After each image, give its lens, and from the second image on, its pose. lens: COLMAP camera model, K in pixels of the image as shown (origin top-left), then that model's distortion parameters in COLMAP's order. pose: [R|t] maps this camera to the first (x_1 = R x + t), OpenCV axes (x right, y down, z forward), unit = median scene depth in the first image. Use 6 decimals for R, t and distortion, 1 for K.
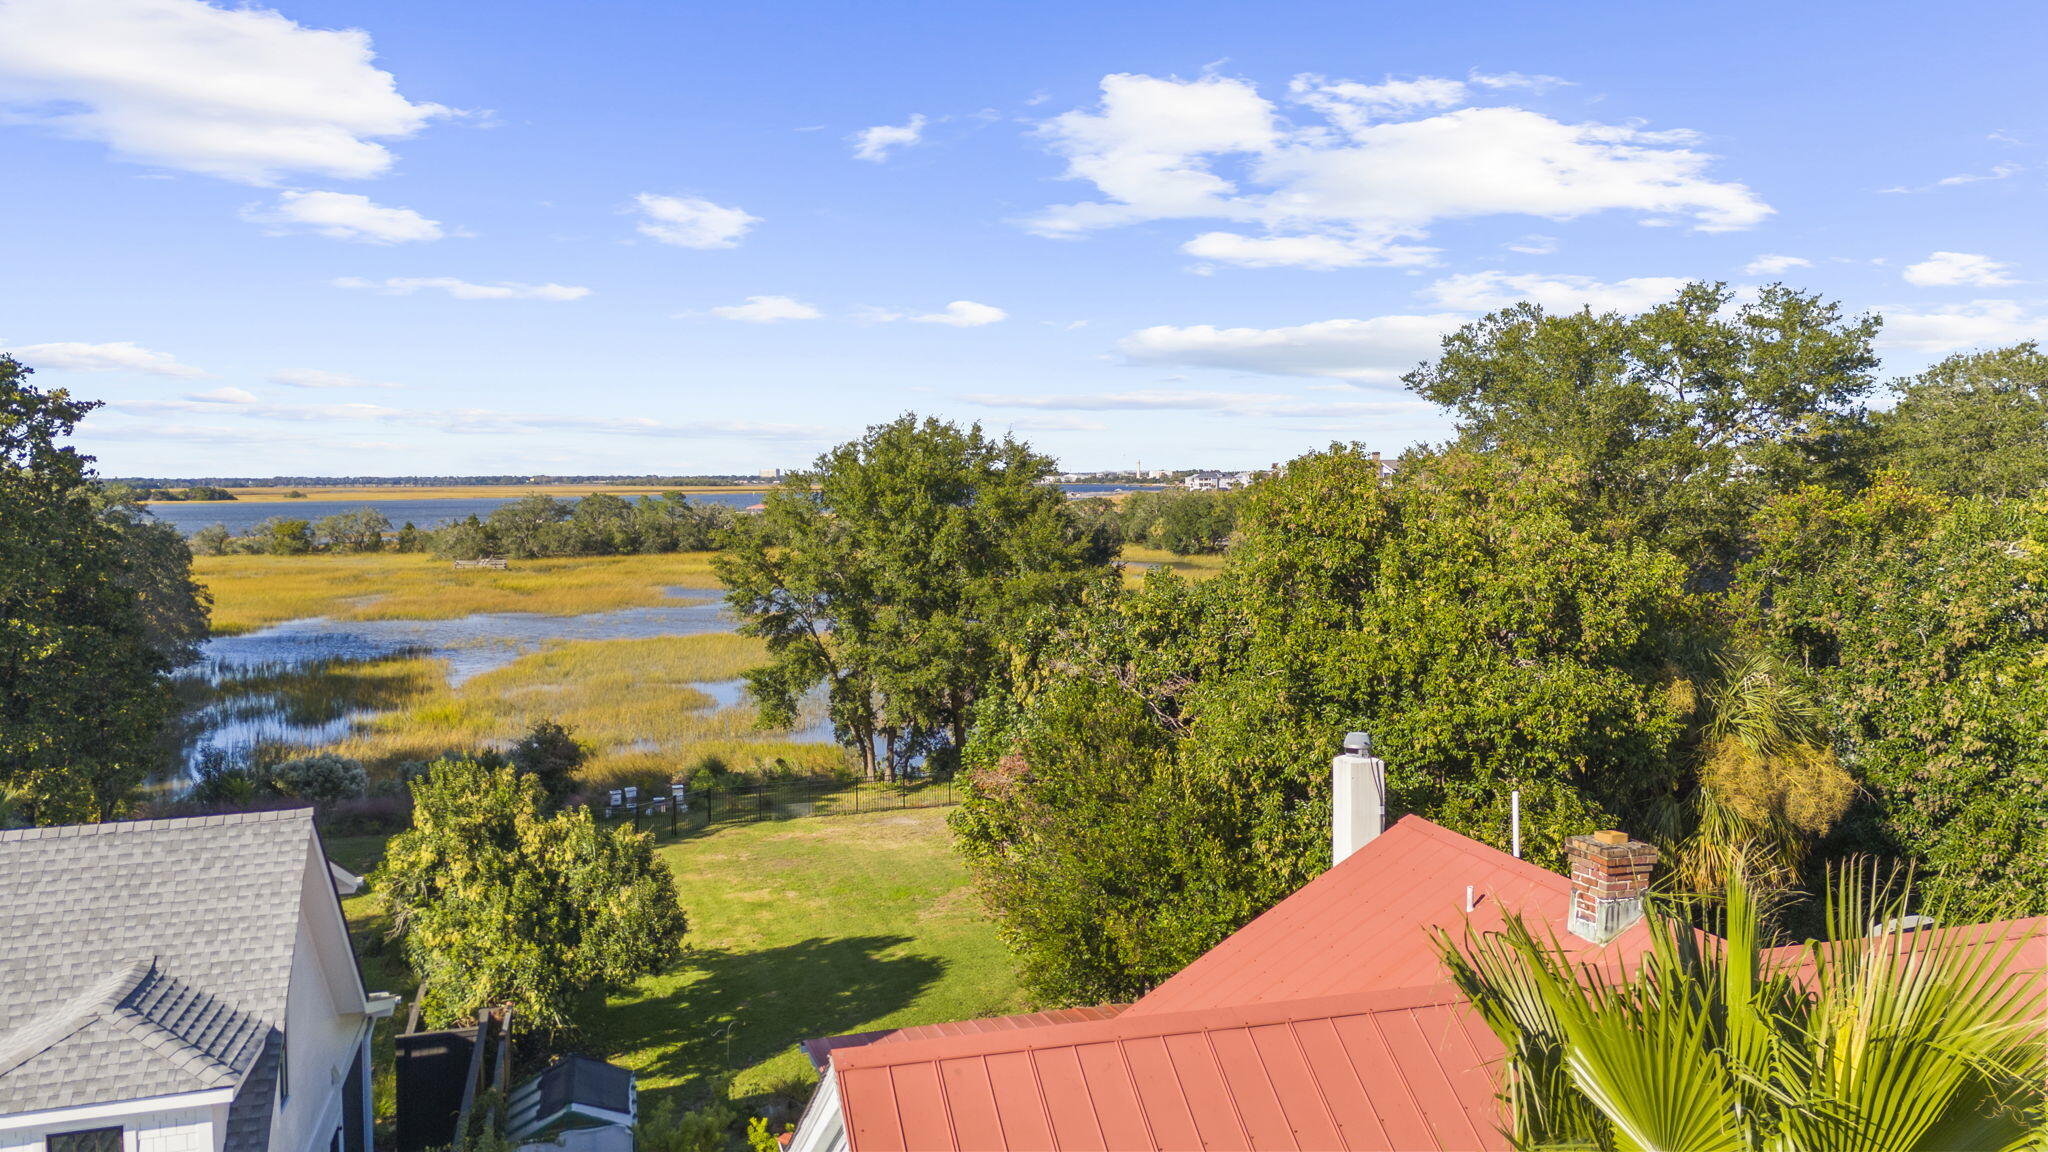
lens RADIAL K [[1495.4, 0, 1024.0], [0, 1495.4, 576.0], [0, 0, 1]] dist [0.088400, -0.100871]
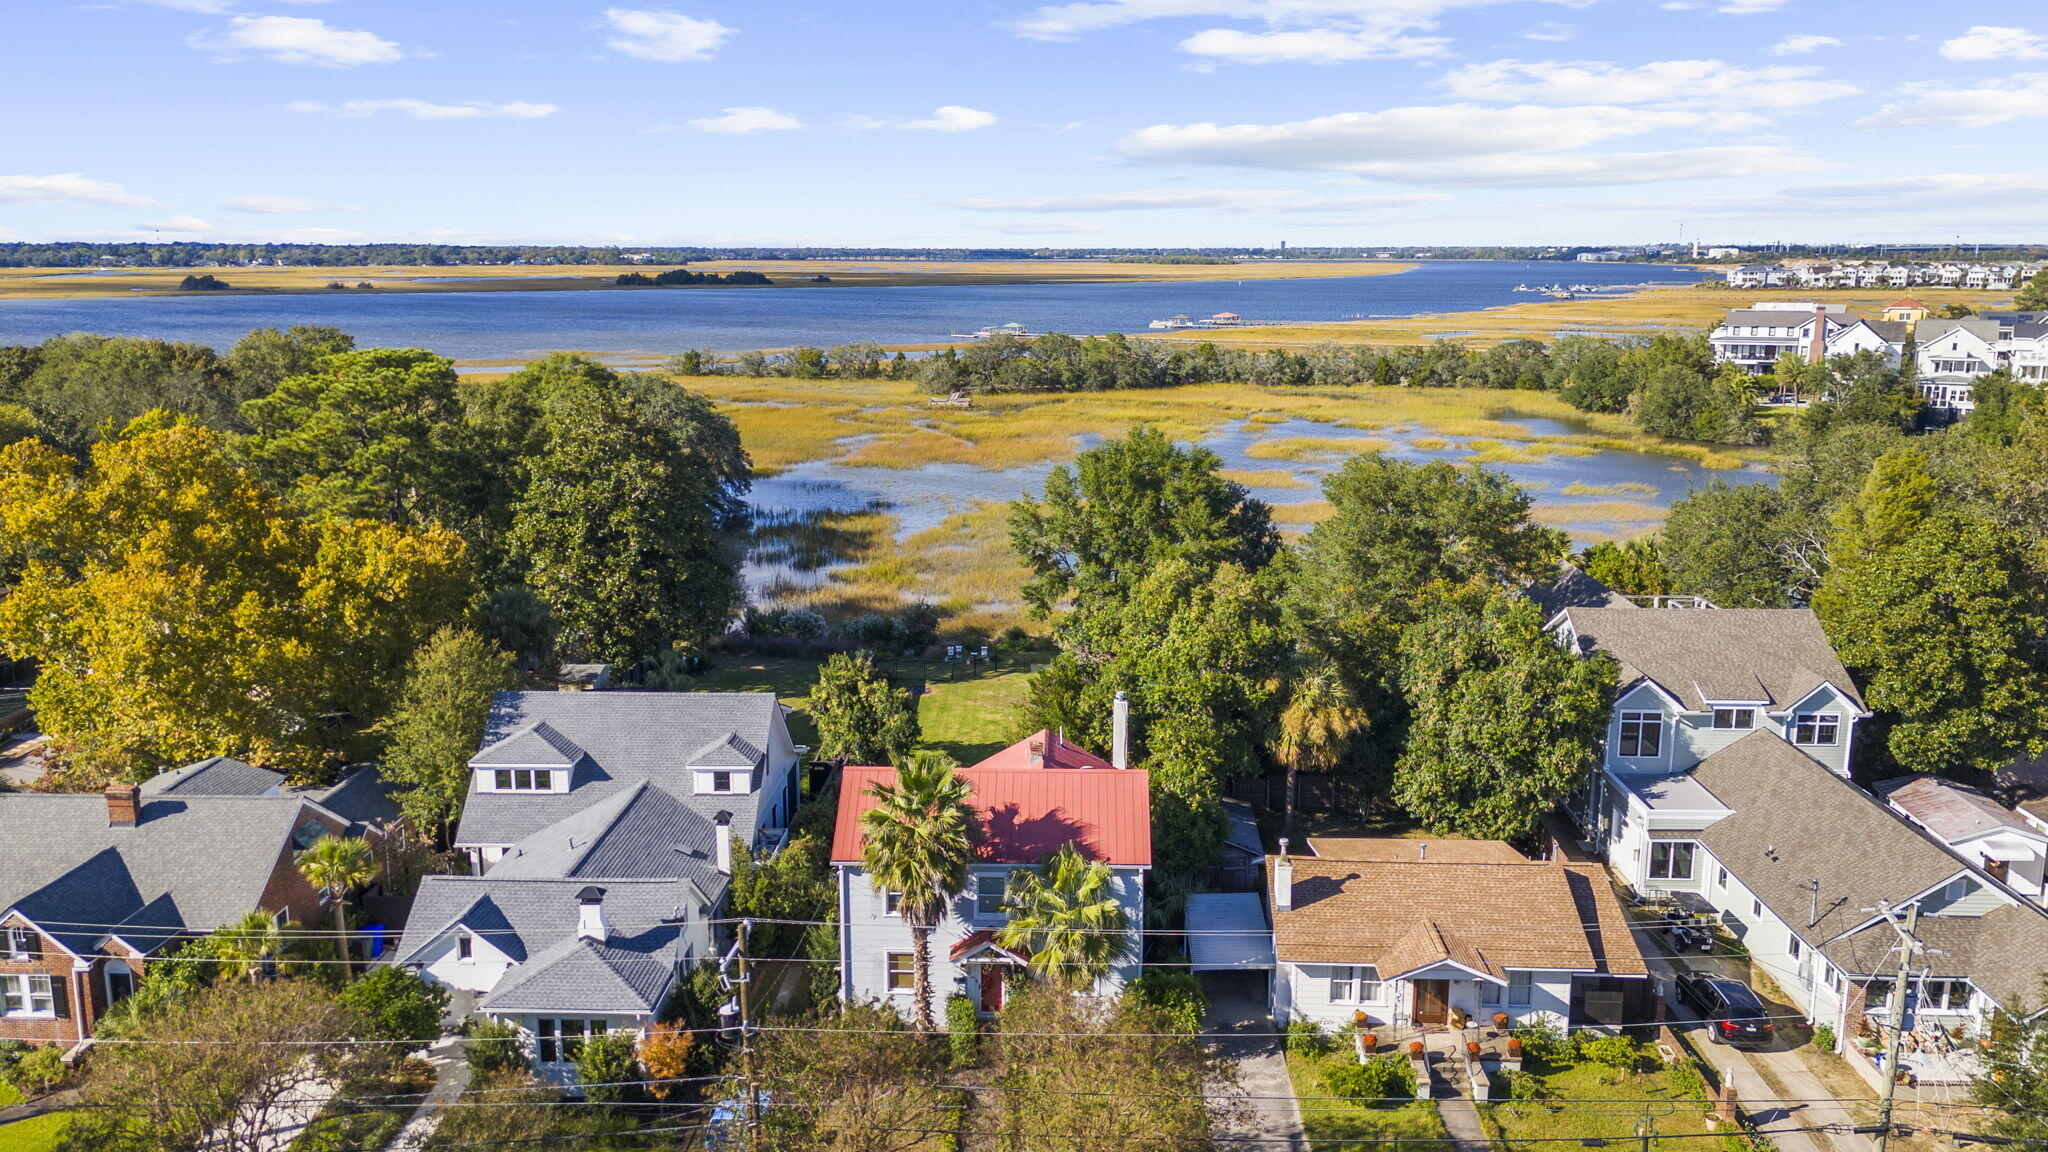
lens RADIAL K [[1504.8, 0, 1009.4], [0, 1504.8, 587.6], [0, 0, 1]] dist [0.083782, -0.084487]
pose [[0.947571, 0.072338, -0.311251, 0.200010], [-0.027683, 0.988961, 0.145567, -0.109726], [0.318345, -0.129319, 0.939113, -0.371932]]
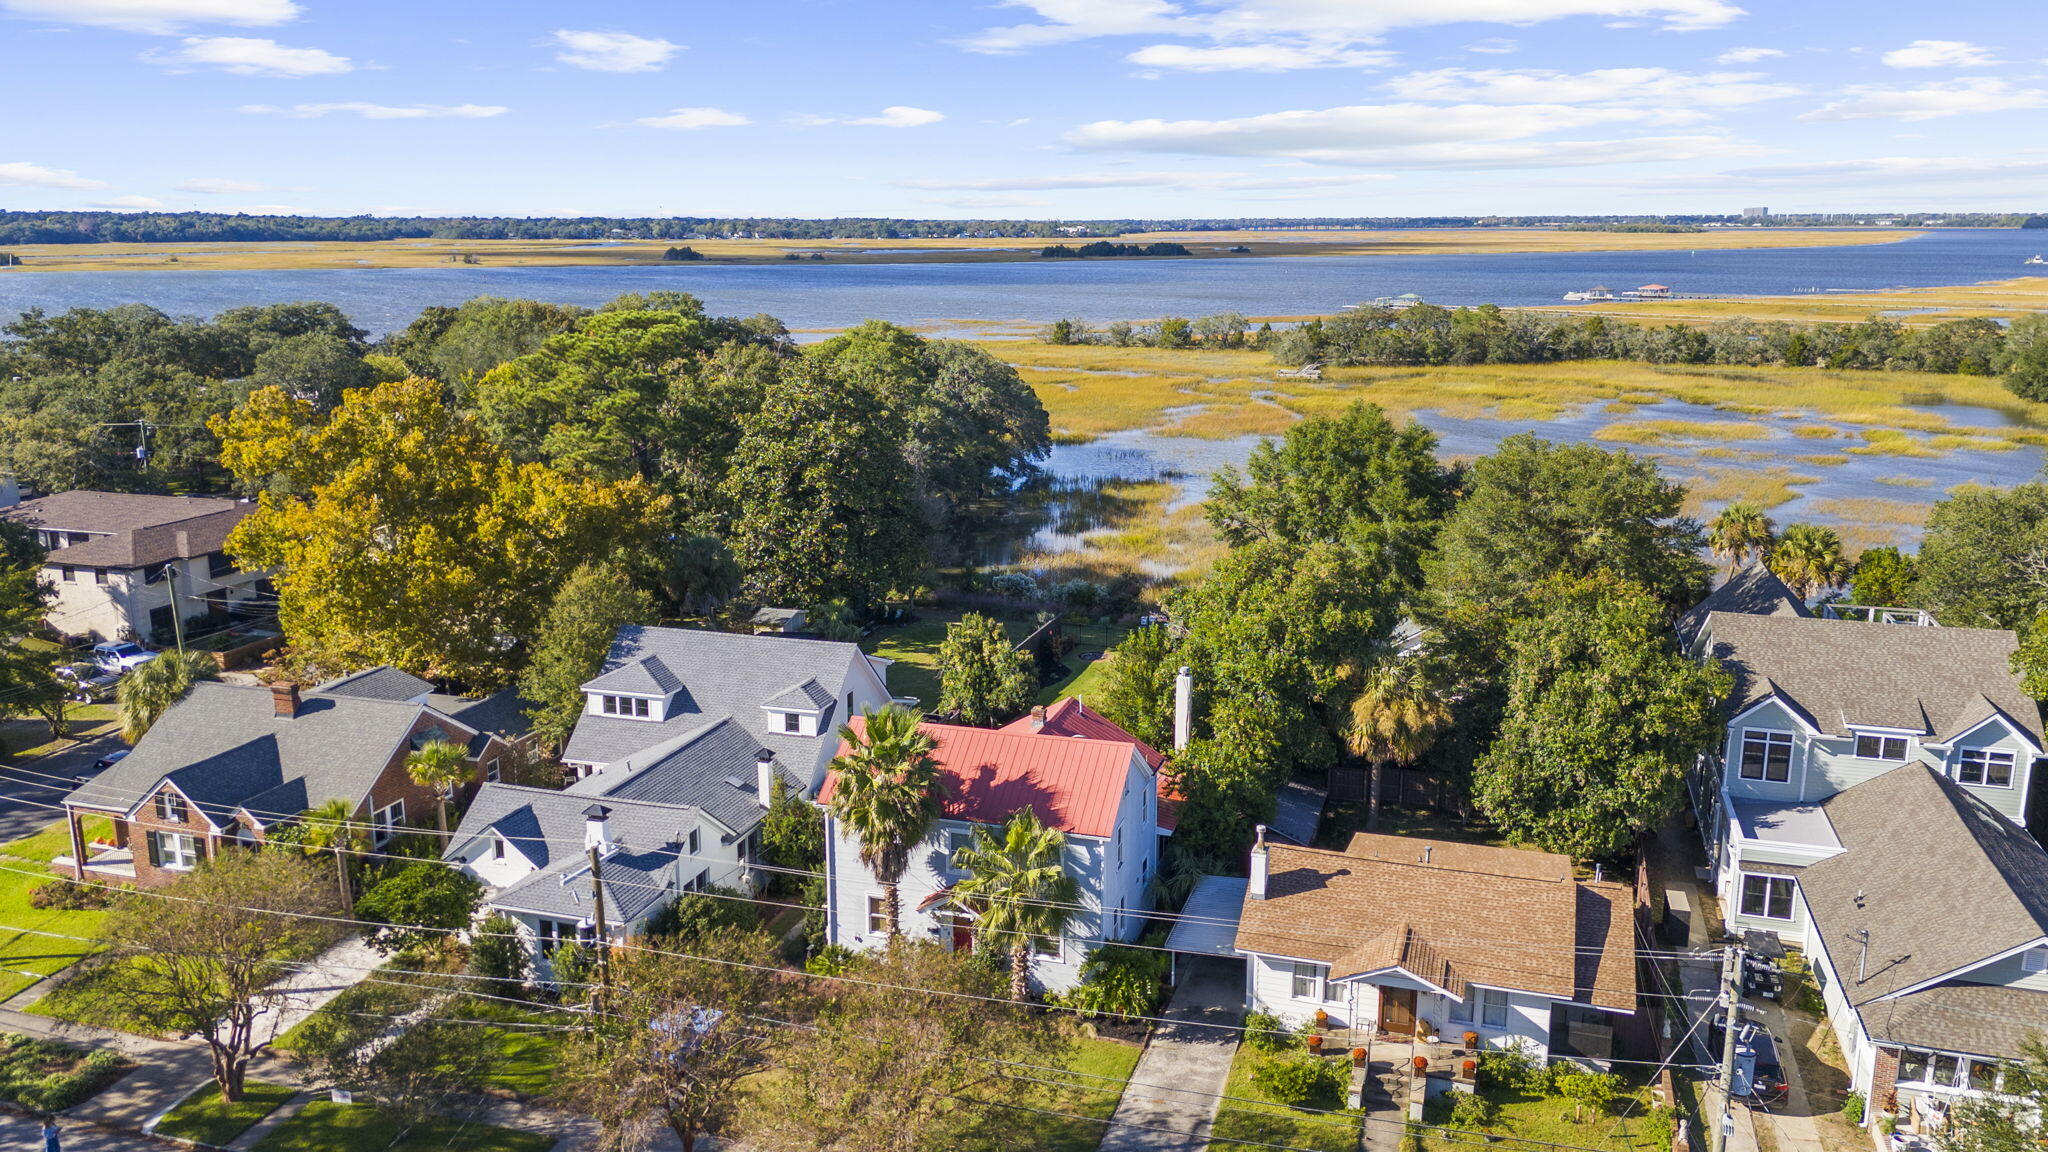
lens RADIAL K [[1495.4, 0, 1024.0], [0, 1495.4, 576.0], [0, 0, 1]] dist [0.088400, -0.100871]
pose [[0.834791, 0.128452, -0.535373, 0.322643], [-0.044394, 0.984941, 0.167095, -0.113868], [0.548774, -0.115722, 0.827922, -0.316487]]
